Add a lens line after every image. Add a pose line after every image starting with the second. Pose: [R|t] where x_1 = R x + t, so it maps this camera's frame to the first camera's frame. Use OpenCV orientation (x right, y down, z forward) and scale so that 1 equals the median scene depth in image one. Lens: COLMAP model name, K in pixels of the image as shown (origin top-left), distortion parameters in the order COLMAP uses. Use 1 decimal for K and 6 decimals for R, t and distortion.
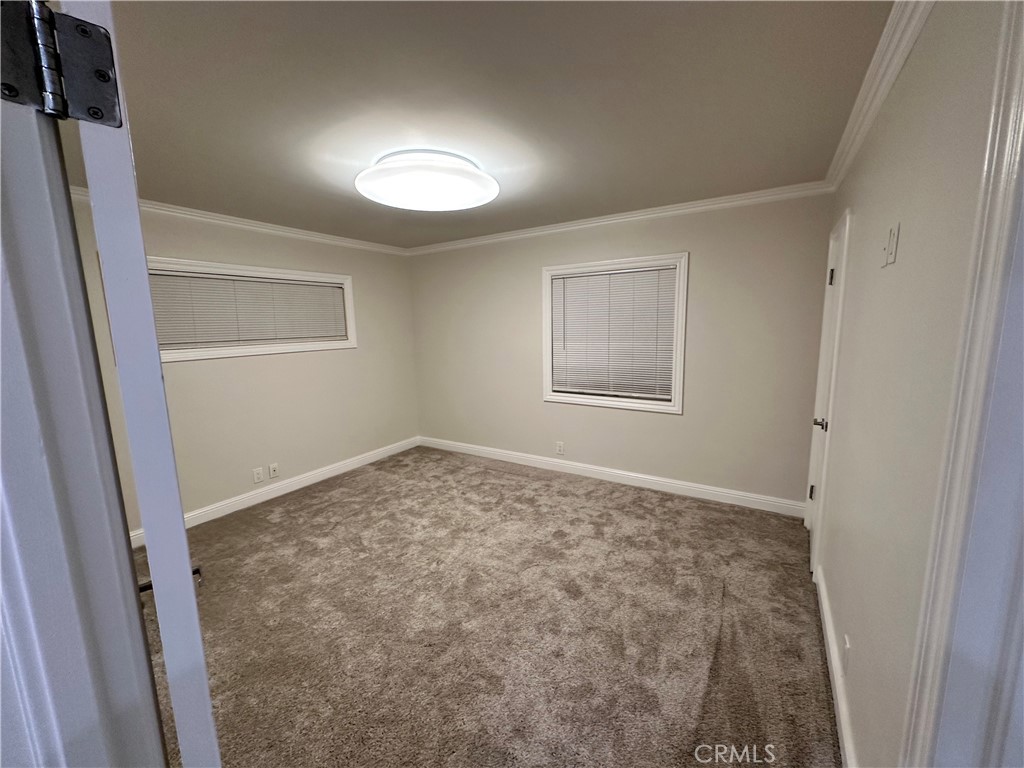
lens RADIAL K [[408.5, 0, 516.0], [0, 408.5, 384.3], [0, 0, 1]] dist [-0.002295, 0.000399]
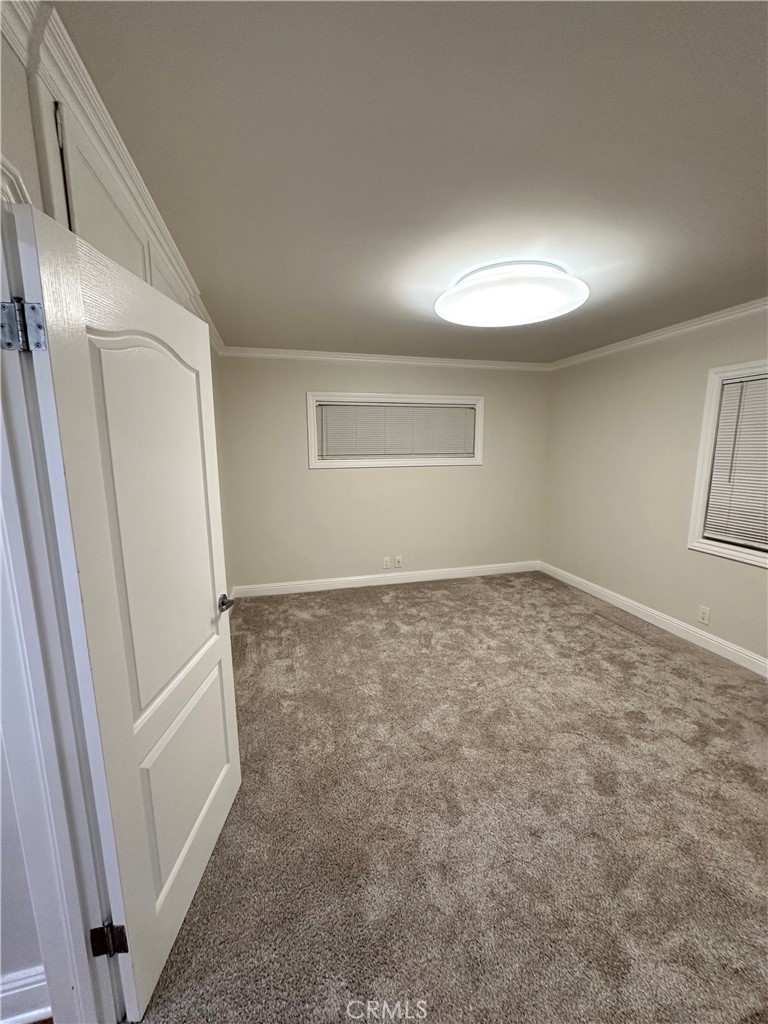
lens RADIAL K [[408.5, 0, 385.8], [0, 408.5, 513.3], [0, 0, 1]] dist [-0.002295, 0.000399]
pose [[0.727501, 0.131413, -0.673404, 0.226627], [-0.113163, 0.991026, 0.071142, -0.019338], [0.676710, 0.024448, 0.735843, 0.086820]]
